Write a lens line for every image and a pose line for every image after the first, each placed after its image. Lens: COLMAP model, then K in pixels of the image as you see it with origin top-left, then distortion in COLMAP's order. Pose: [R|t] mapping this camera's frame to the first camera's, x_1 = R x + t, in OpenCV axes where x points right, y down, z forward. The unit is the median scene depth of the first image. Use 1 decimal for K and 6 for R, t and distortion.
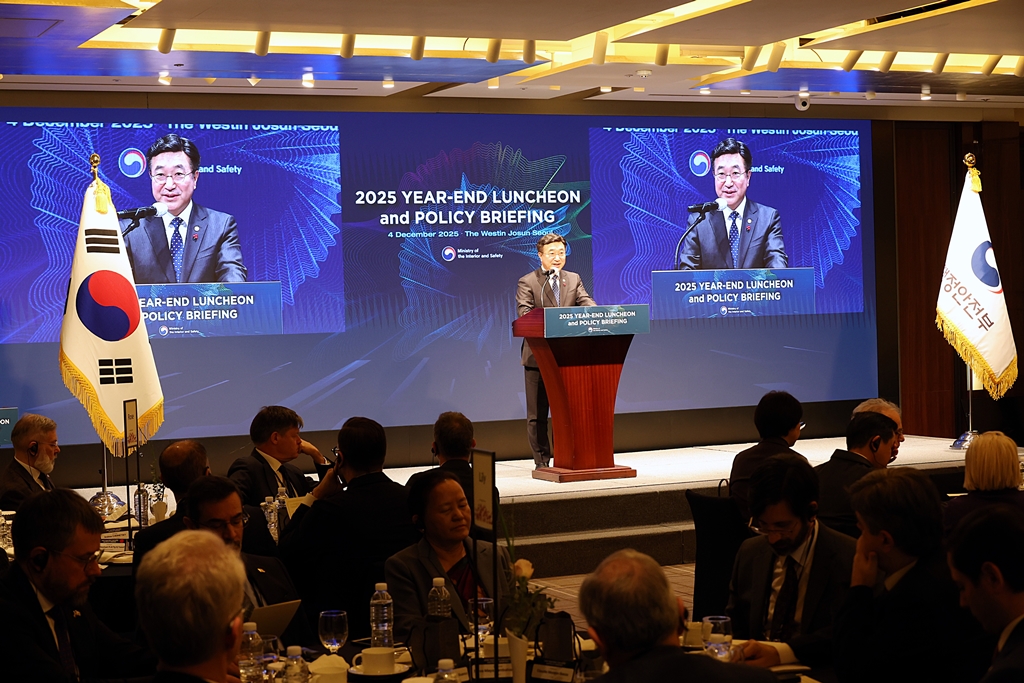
lens RADIAL K [[1878.7, 0, 512.0], [0, 1878.7, 341.5], [0, 0, 1]] dist [-0.004768, -0.186528]
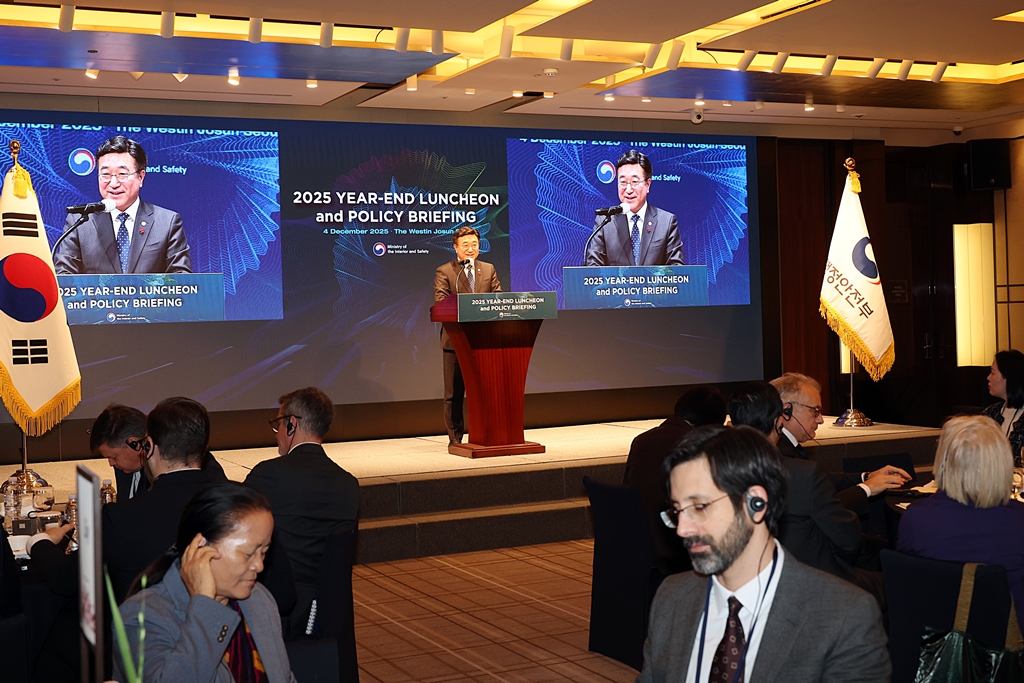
lens RADIAL K [[1388.5, 0, 499.0], [0, 1388.5, 305.5], [0, 0, 1]] dist [0.032034, 0.032360]
pose [[0.999847, 0.001586, 0.017440, 0.022674], [-0.001133, 0.999662, -0.025970, 0.007639], [-0.017475, 0.025946, 0.999511, 0.180474]]
